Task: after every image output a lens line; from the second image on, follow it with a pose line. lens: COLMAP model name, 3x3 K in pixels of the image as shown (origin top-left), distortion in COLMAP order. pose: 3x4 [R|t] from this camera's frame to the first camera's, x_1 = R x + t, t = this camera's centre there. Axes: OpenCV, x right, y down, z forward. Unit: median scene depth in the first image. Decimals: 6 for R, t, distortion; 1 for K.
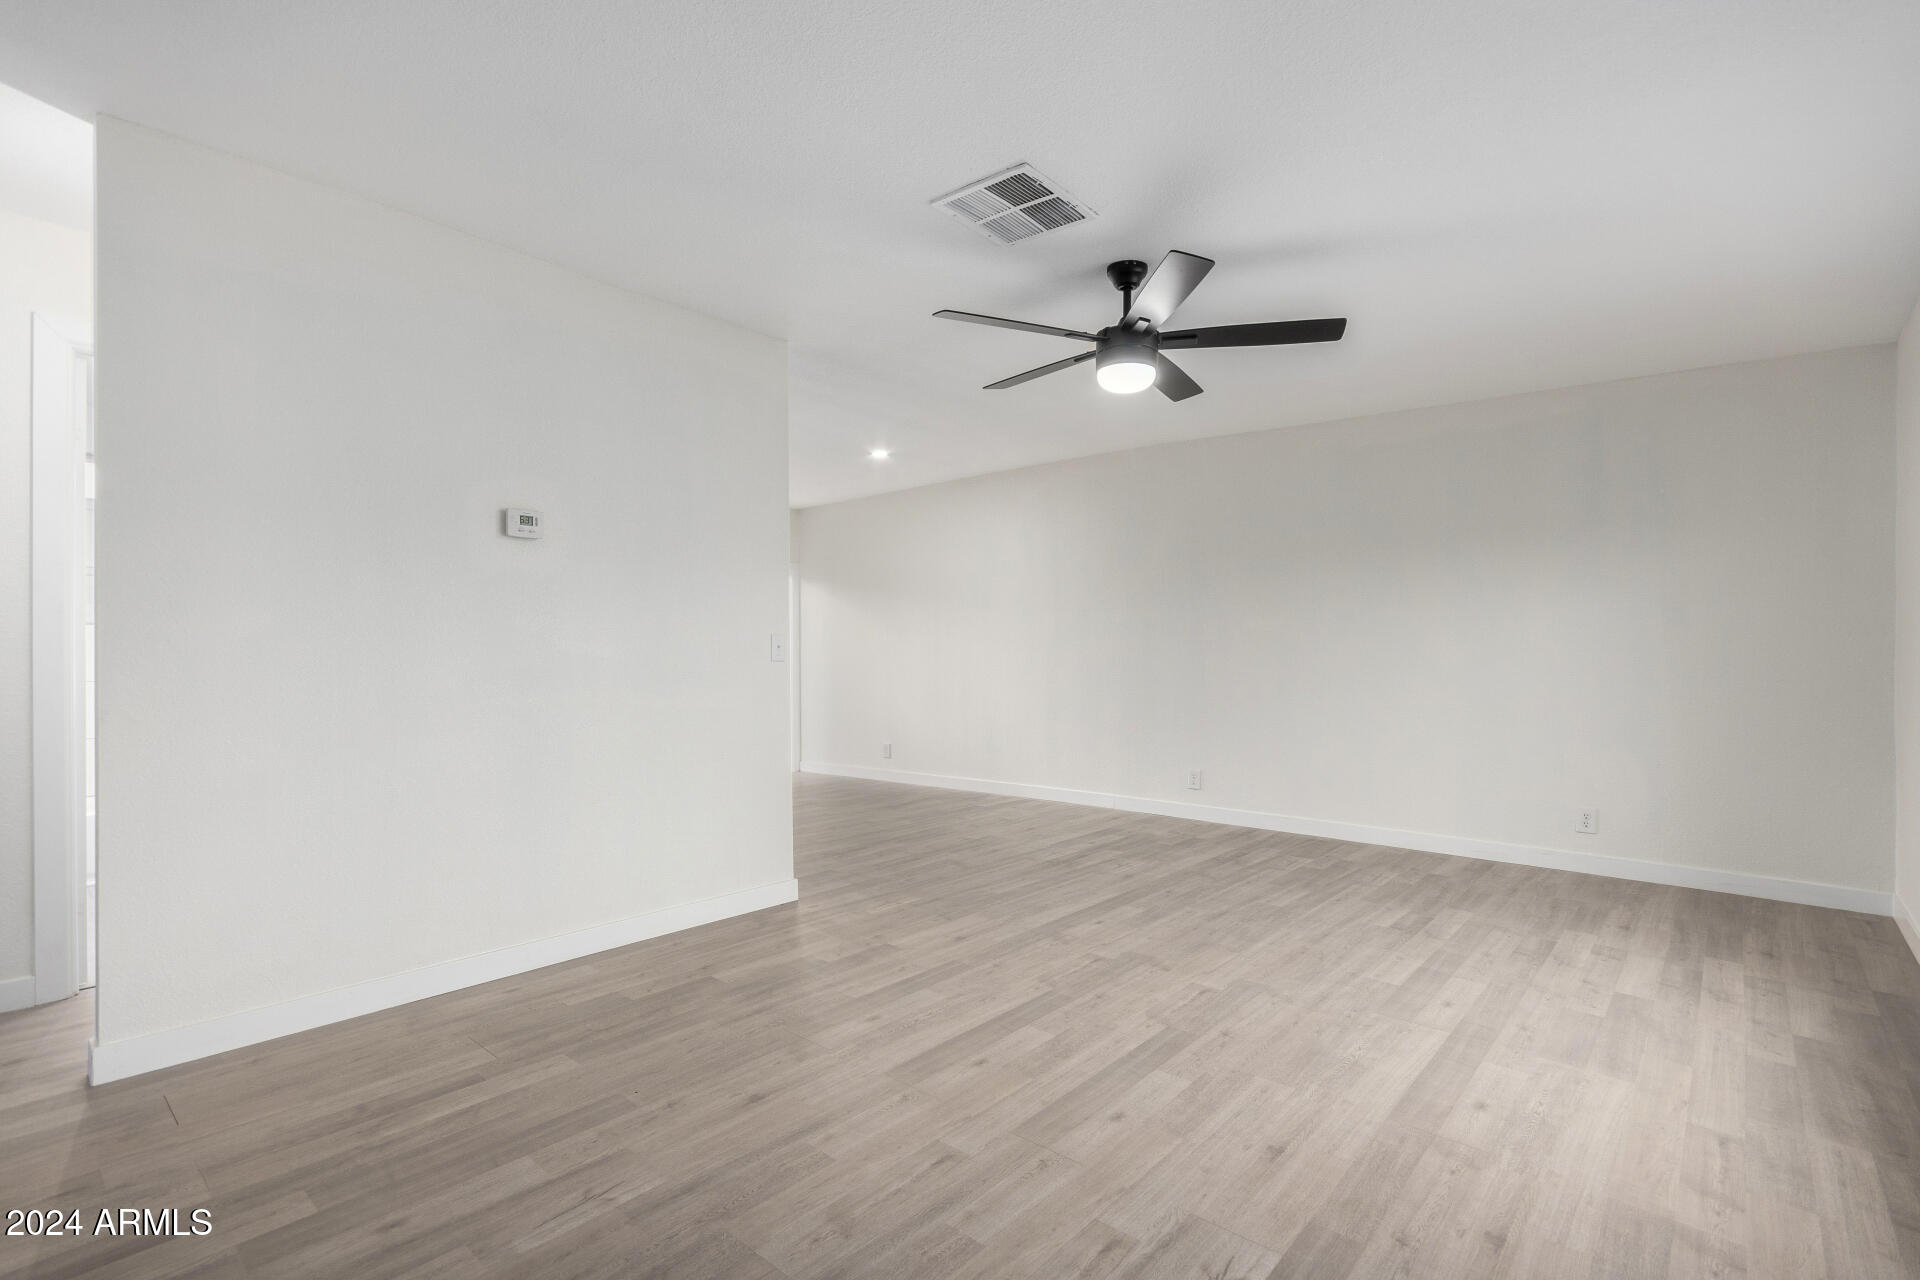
lens RADIAL K [[891.5, 0, 934.7], [0, 891.5, 643.3], [0, 0, 1]] dist [0.004607, 0.000235]
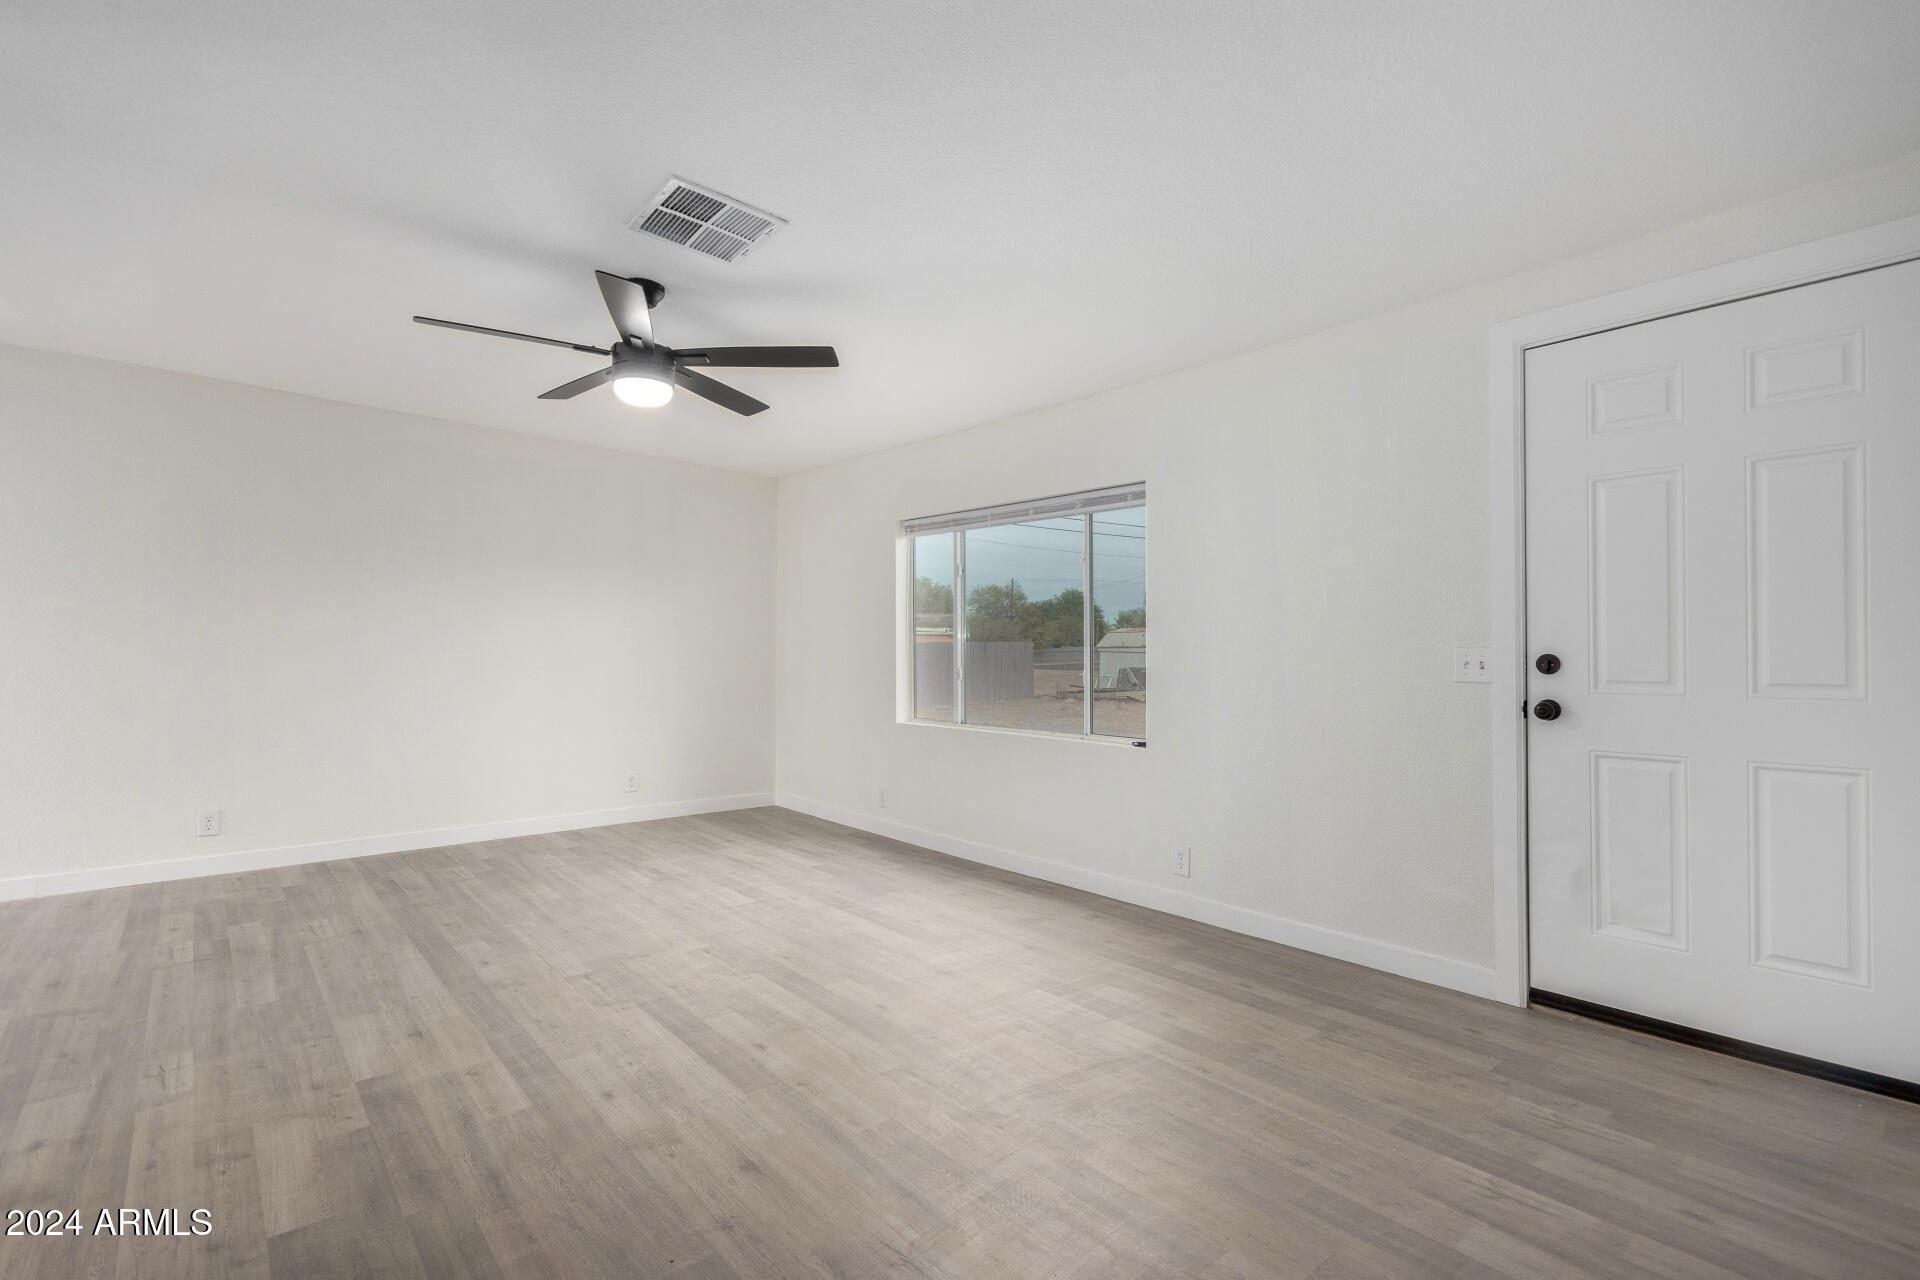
lens RADIAL K [[891.5, 0, 984.9], [0, 891.5, 649.4], [0, 0, 1]] dist [0.004607, 0.000235]
pose [[0.104756, 0.003404, 0.994492, -1.055127], [-0.010010, 0.999947, -0.002368, -0.002226], [-0.994448, -0.009707, 0.104784, 0.680483]]
